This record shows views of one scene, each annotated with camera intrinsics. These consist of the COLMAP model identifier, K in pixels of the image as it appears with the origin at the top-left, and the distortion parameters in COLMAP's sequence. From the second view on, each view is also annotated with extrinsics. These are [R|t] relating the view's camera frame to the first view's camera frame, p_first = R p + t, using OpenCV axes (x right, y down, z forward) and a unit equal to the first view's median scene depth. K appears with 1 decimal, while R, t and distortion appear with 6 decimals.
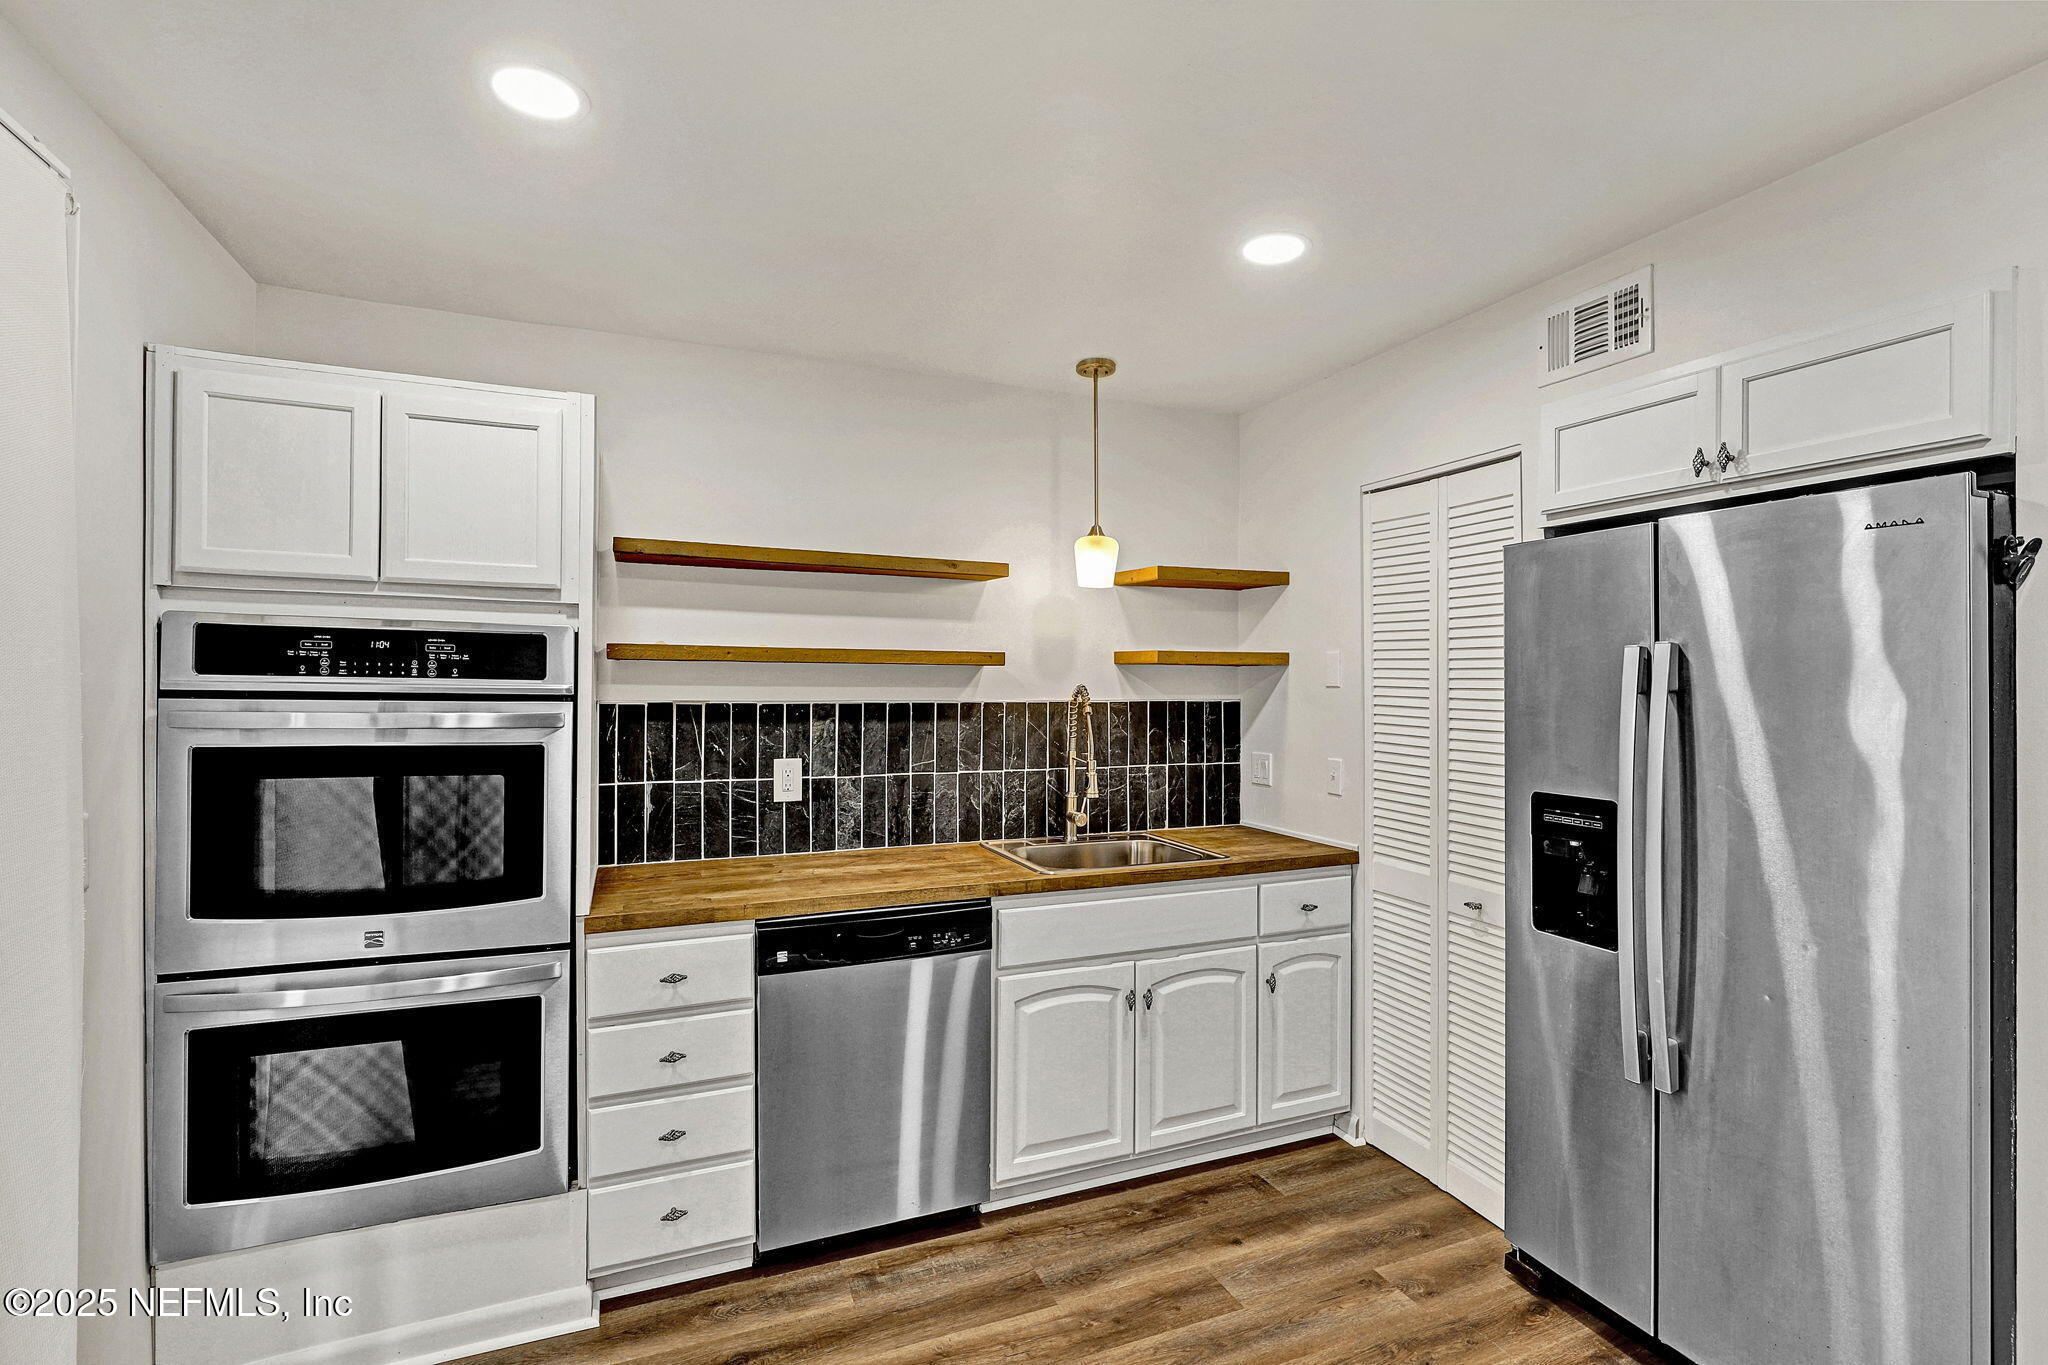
lens RADIAL K [[949.4, 0, 1028.0], [0, 949.4, 640.0], [0, 0, 1]] dist [-0.033281, 0.011437]
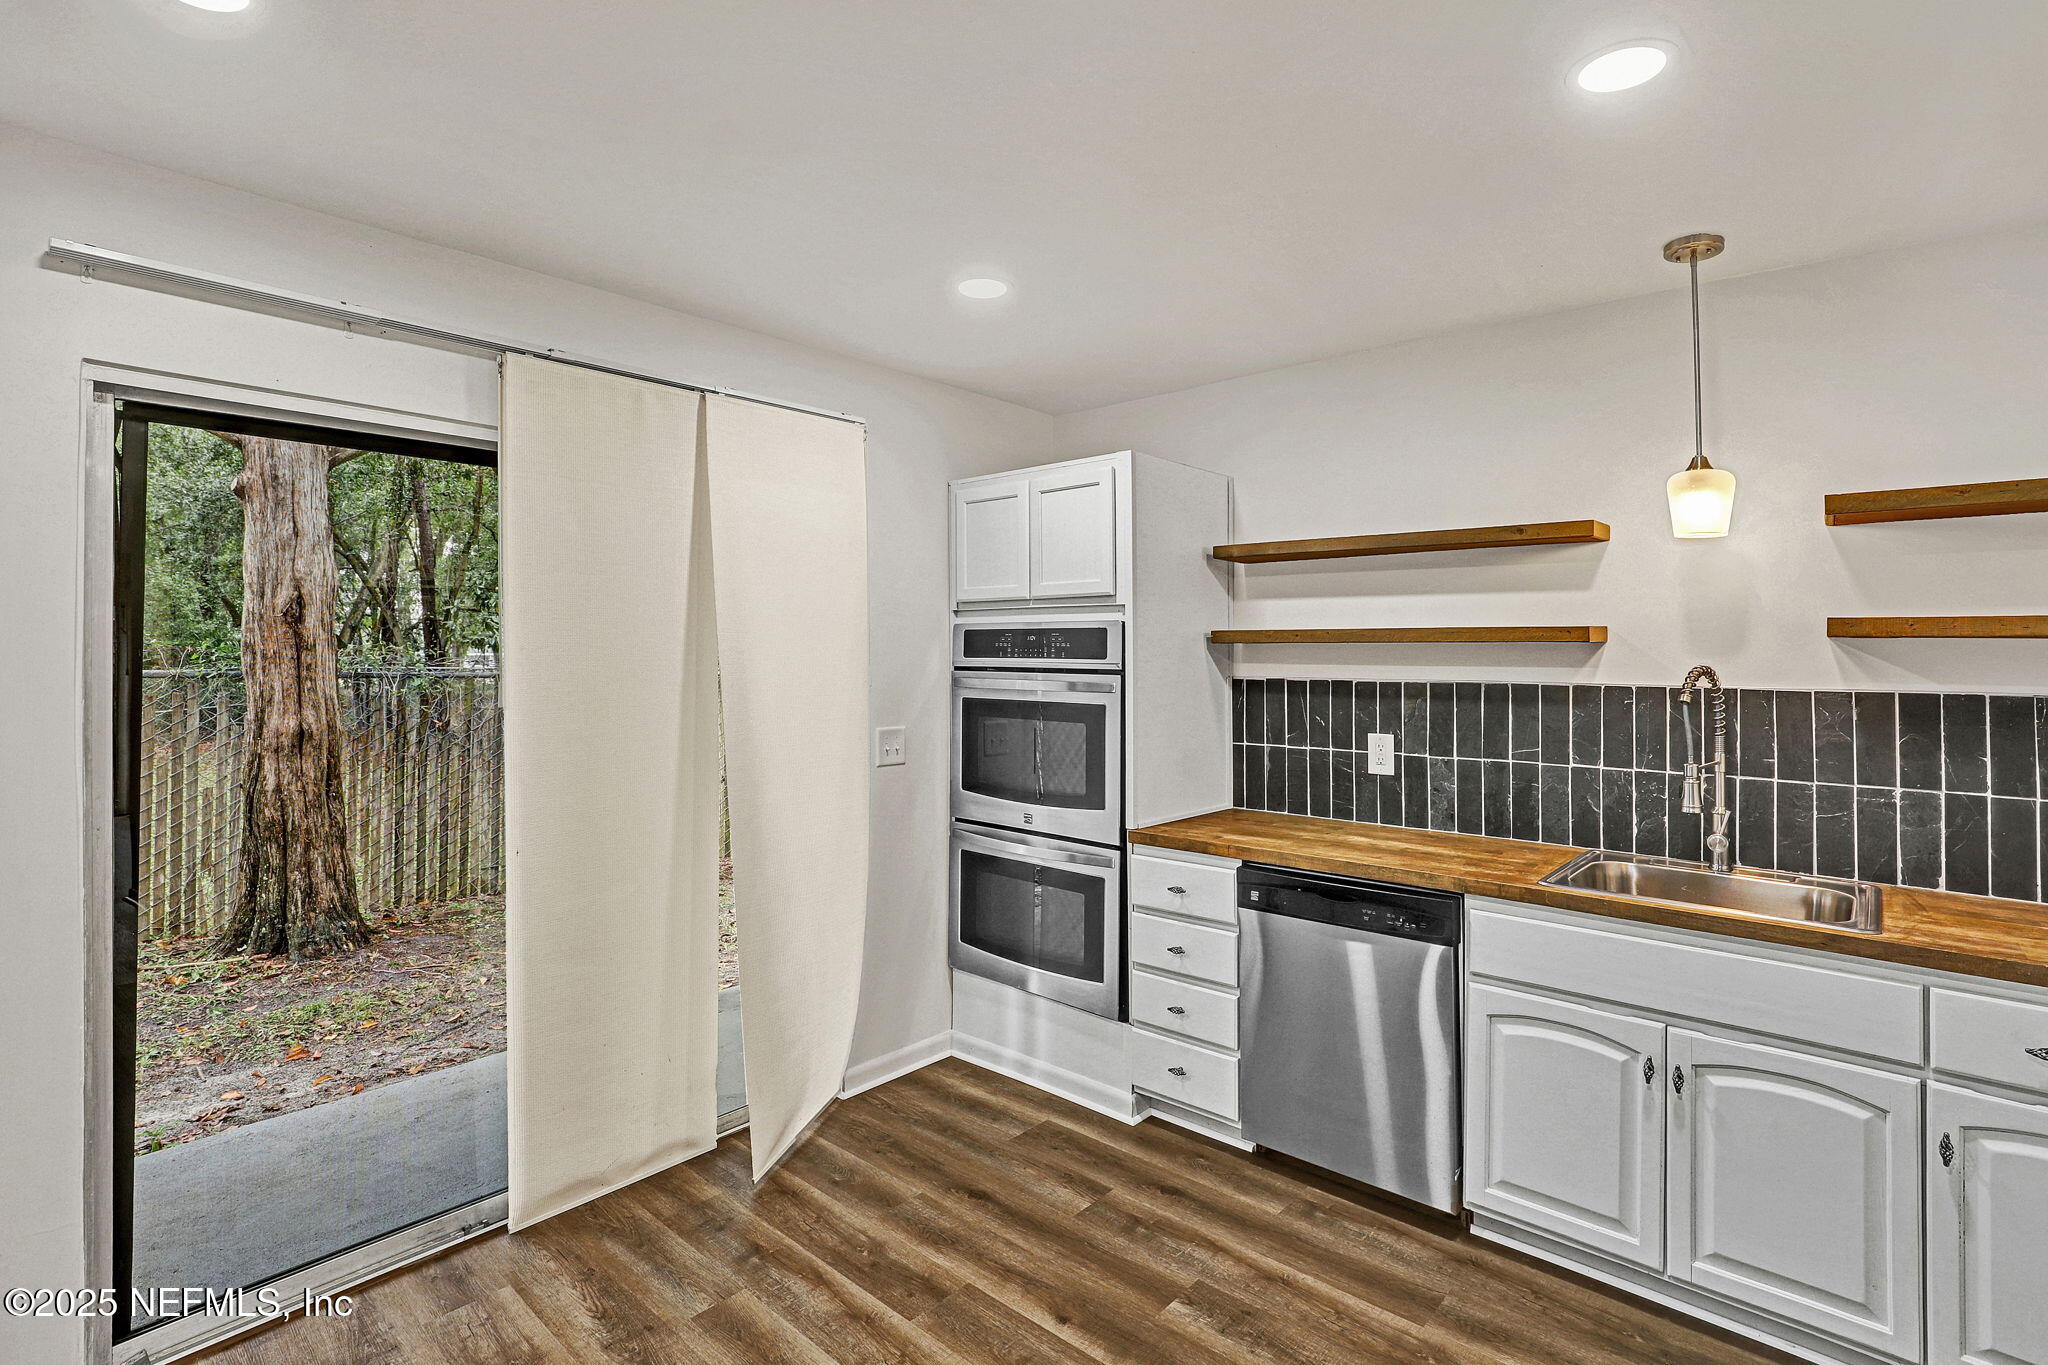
lens RADIAL K [[949.4, 0, 1028.0], [0, 949.4, 640.0], [0, 0, 1]] dist [-0.033281, 0.011437]
pose [[0.427626, -0.020170, -0.903731, 0.617285], [0.038135, 0.999264, -0.004257, 0.011797], [0.903151, -0.032644, 0.428080, 0.231237]]
